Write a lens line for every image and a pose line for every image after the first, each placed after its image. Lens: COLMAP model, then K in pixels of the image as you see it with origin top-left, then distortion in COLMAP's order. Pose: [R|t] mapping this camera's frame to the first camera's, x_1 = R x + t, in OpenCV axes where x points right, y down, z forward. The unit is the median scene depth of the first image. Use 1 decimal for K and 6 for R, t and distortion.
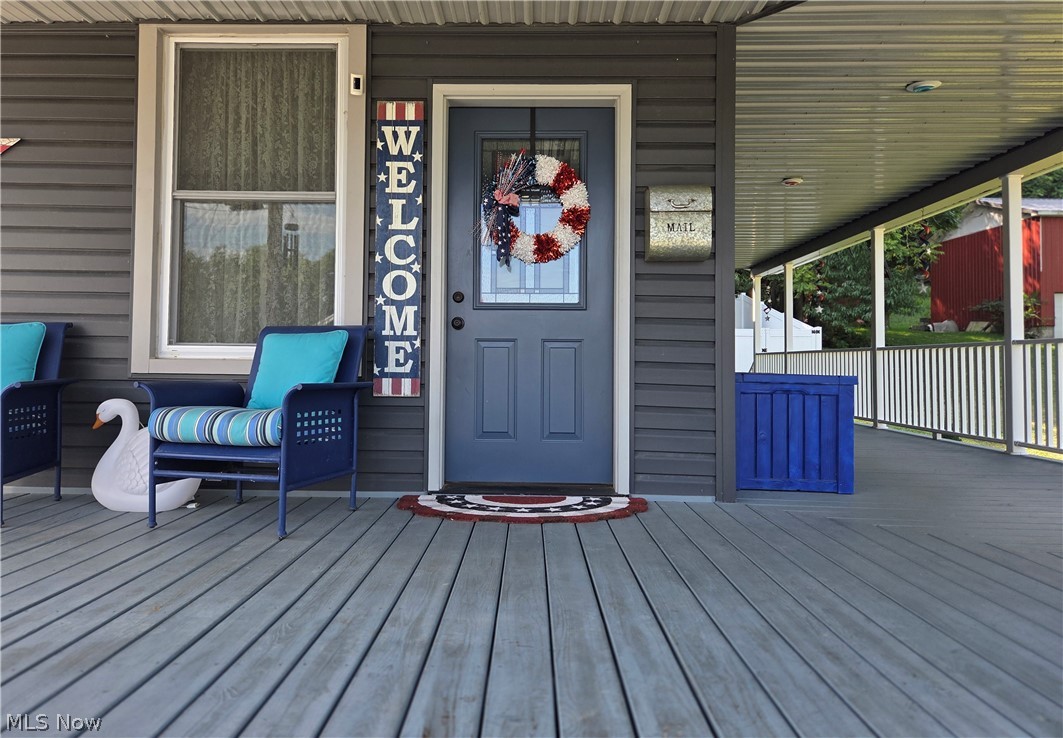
lens RADIAL K [[757.3, 0, 506.6], [0, 757.3, 350.9], [0, 0, 1]] dist [0.035906, -0.004407]
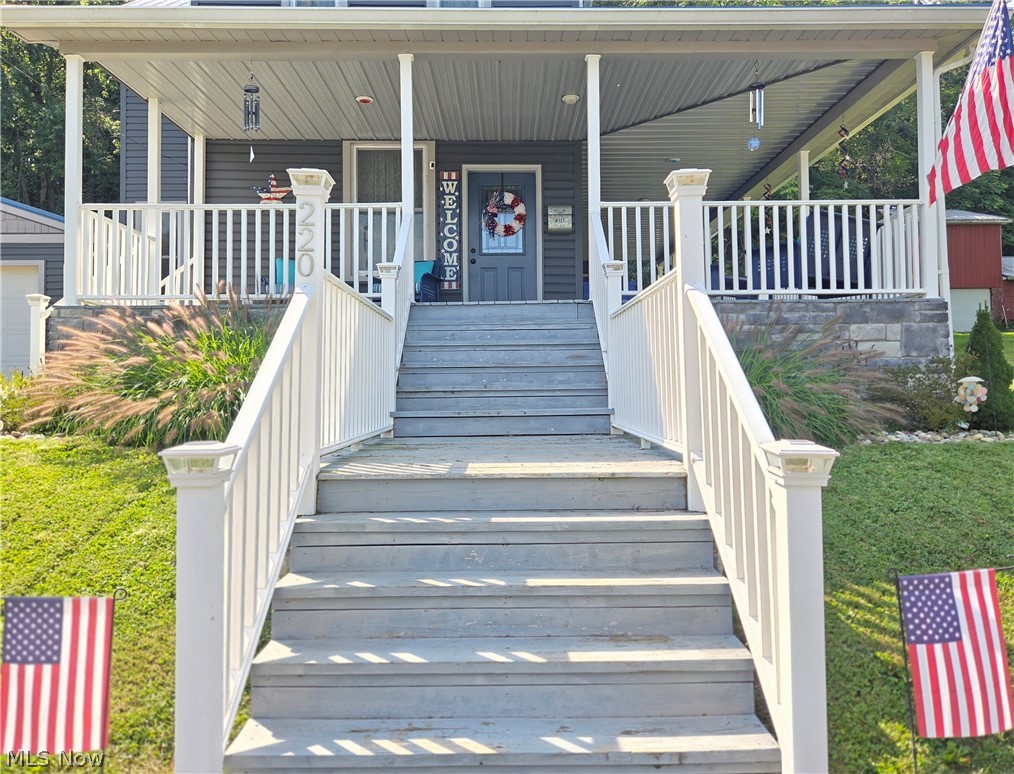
lens RADIAL K [[791.9, 0, 524.7], [0, 791.9, 383.0], [0, 0, 1]] dist [0.032009, 0.002302]
pose [[0.998595, -0.017736, 0.049925, -0.034694], [0.017076, 0.999761, 0.013616, 0.338861], [-0.050155, -0.012744, 0.998660, -1.641837]]
